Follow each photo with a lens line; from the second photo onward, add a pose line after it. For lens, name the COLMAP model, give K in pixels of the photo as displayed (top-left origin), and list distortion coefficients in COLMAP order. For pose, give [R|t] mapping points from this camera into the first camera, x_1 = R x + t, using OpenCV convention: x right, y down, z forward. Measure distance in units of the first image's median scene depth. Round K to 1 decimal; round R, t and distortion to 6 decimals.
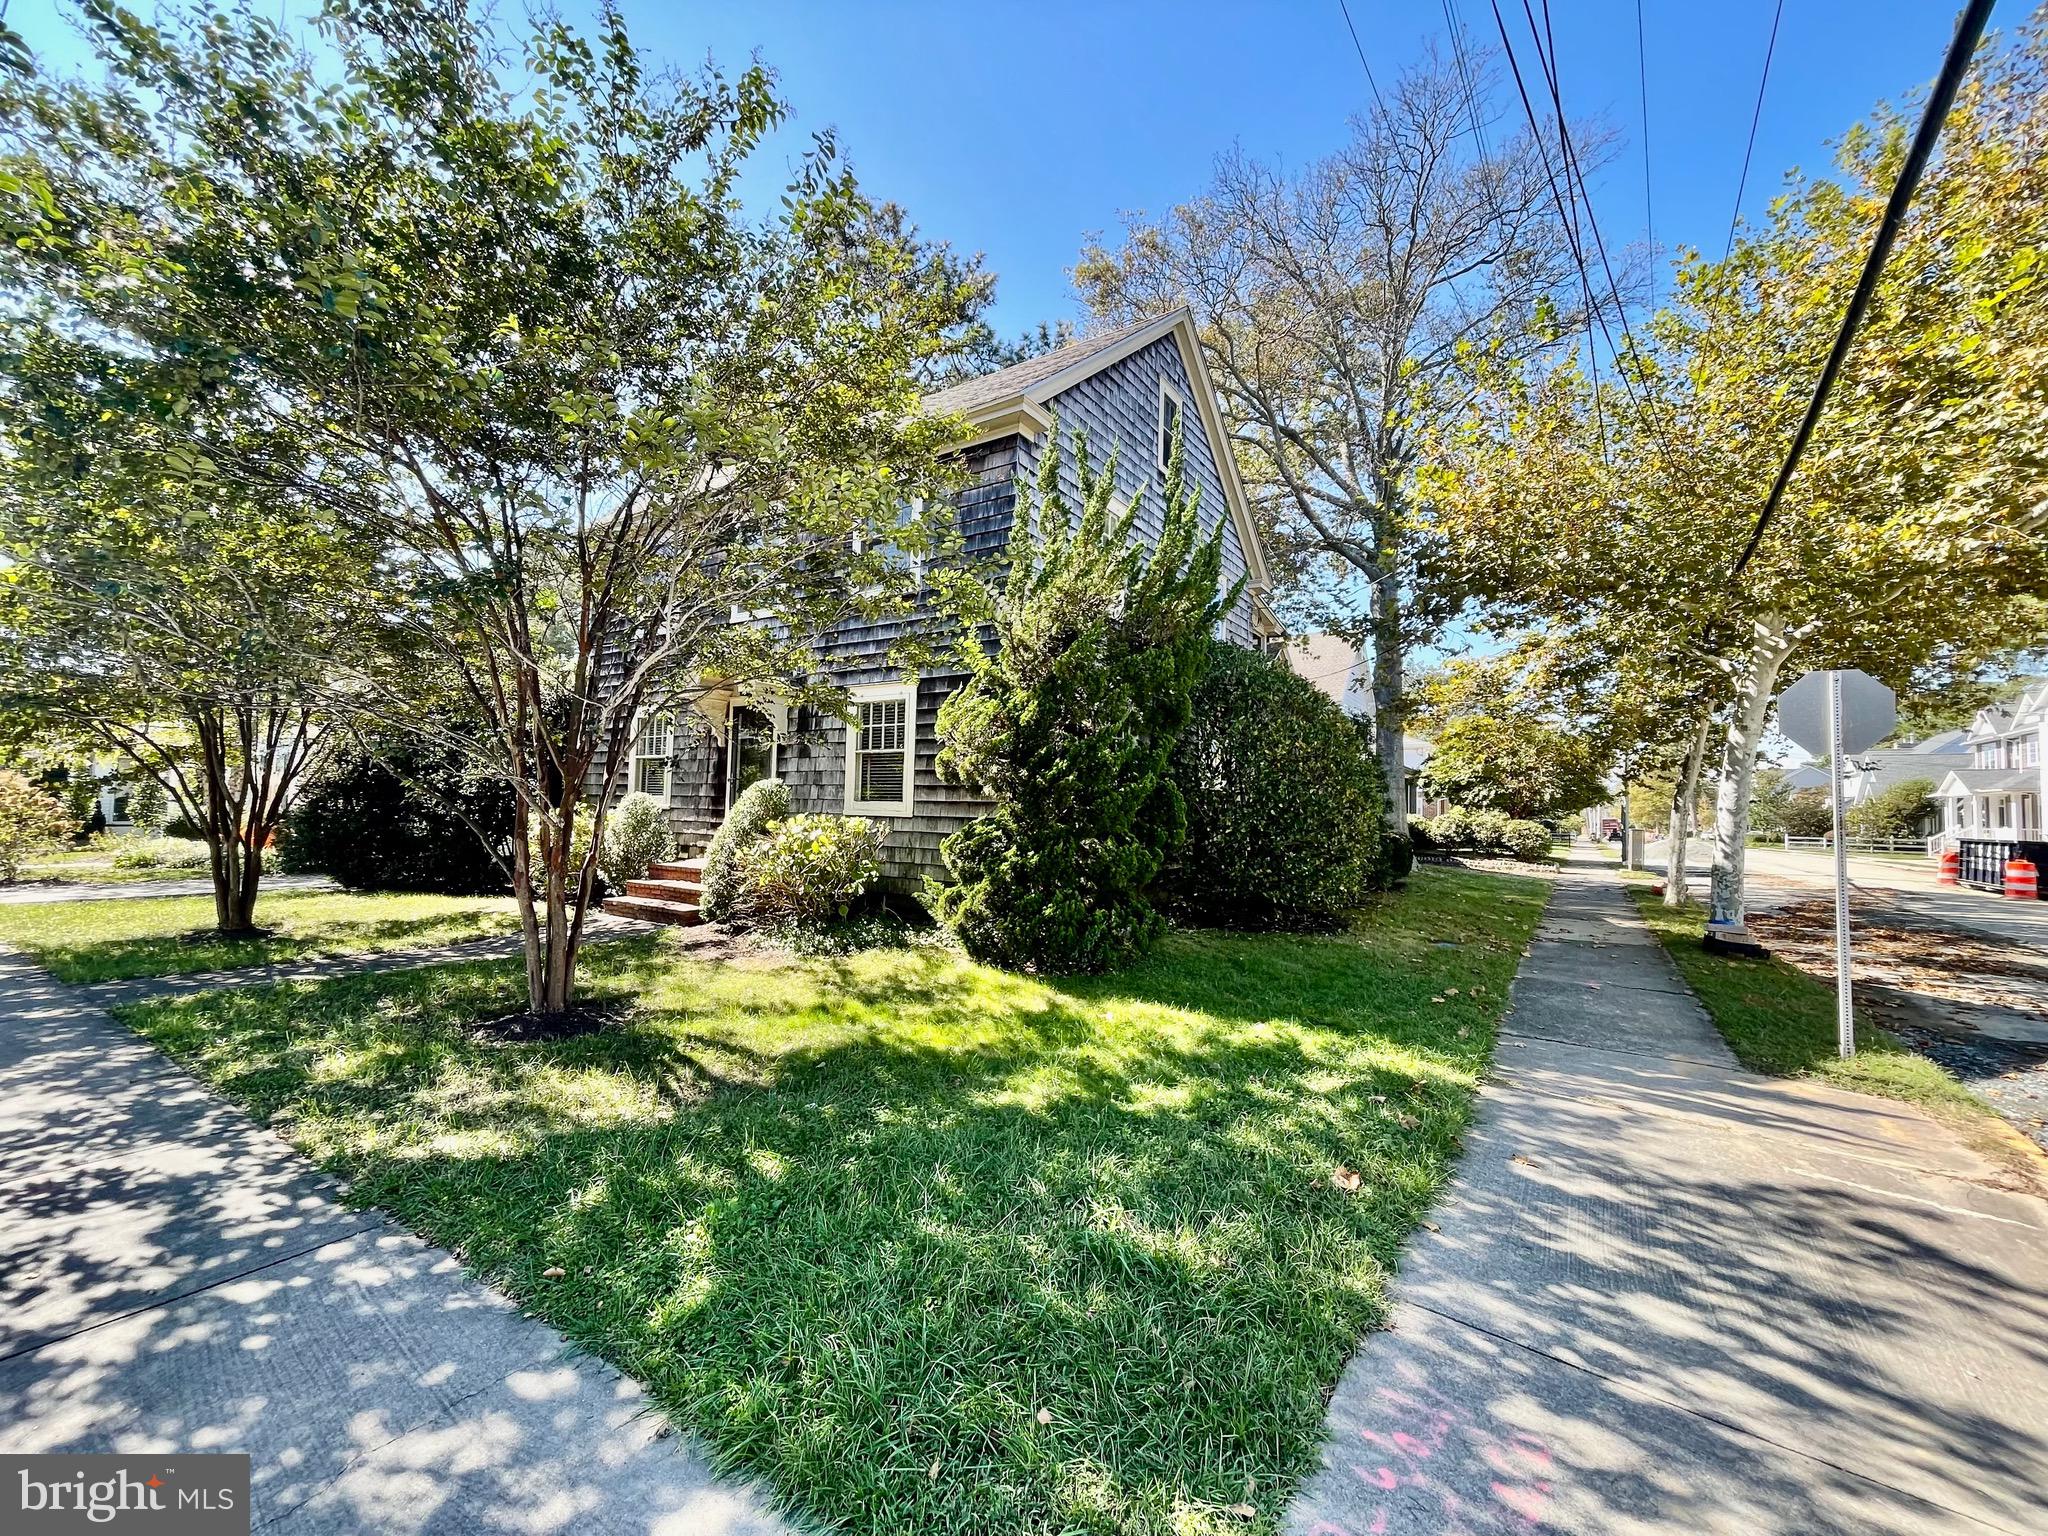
lens RADIAL K [[826.1, 0, 1037.1], [0, 826.1, 766.3], [0, 0, 1]] dist [-0.001907, 0.000107]
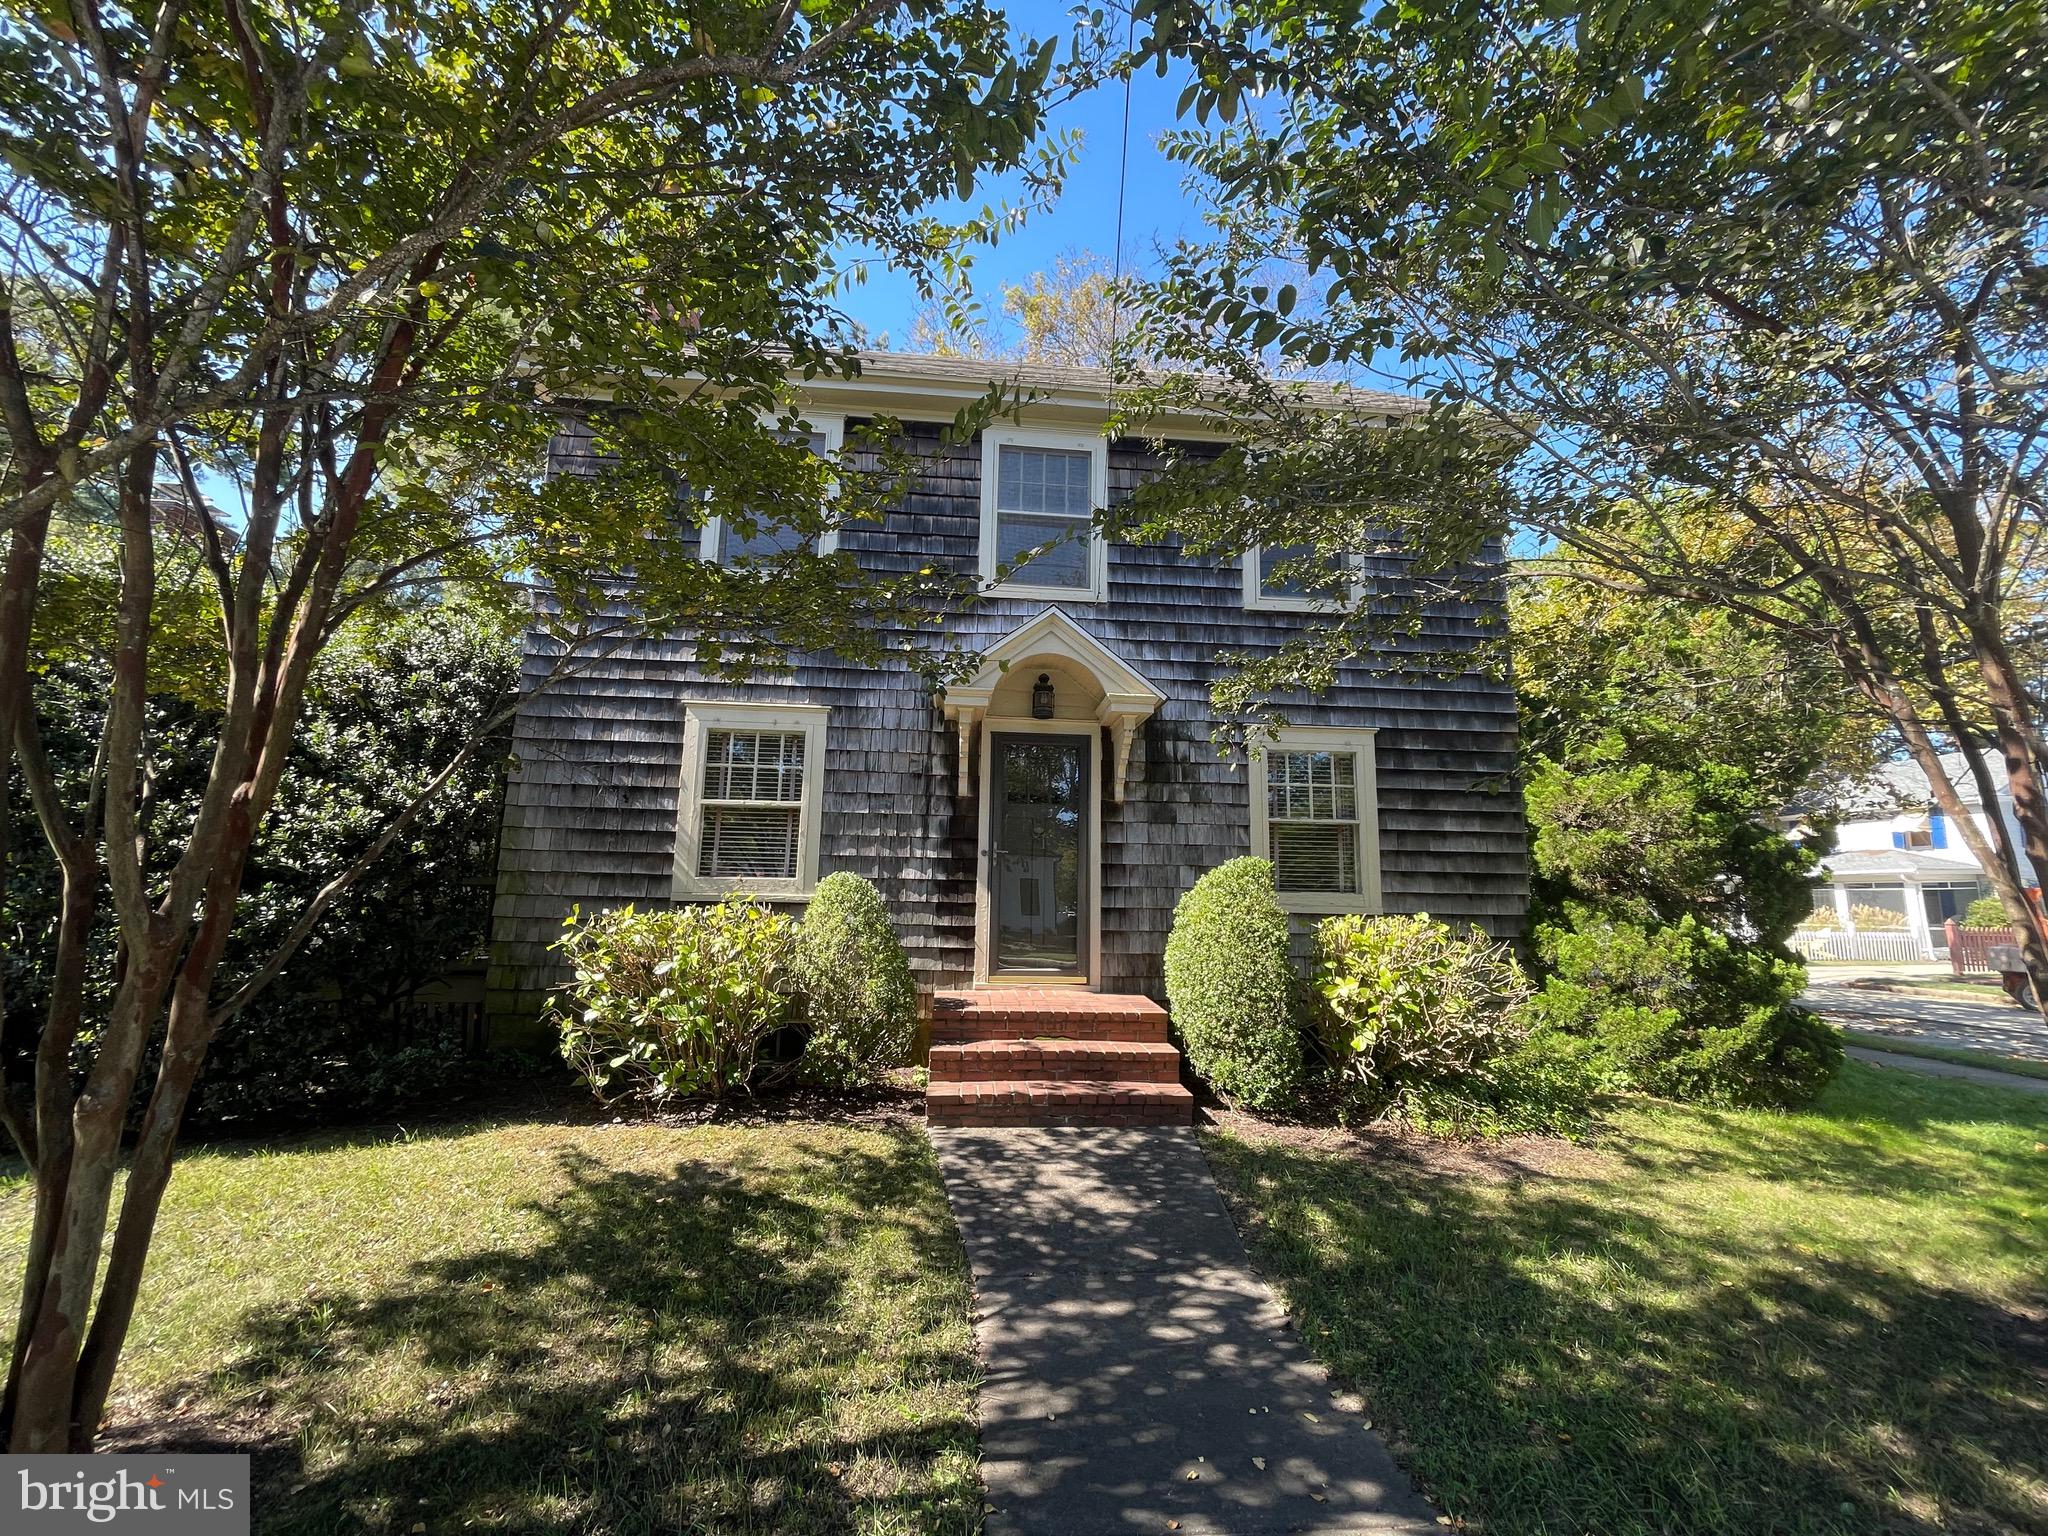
lens RADIAL K [[826.1, 0, 1025.2], [0, 826.1, 763.9], [0, 0, 1]] dist [-0.001907, 0.000107]
pose [[0.777358, 0.084546, 0.623351, -0.819451], [-0.037104, 0.995364, -0.088732, 0.005472], [-0.627963, 0.045848, 0.776892, 0.585434]]
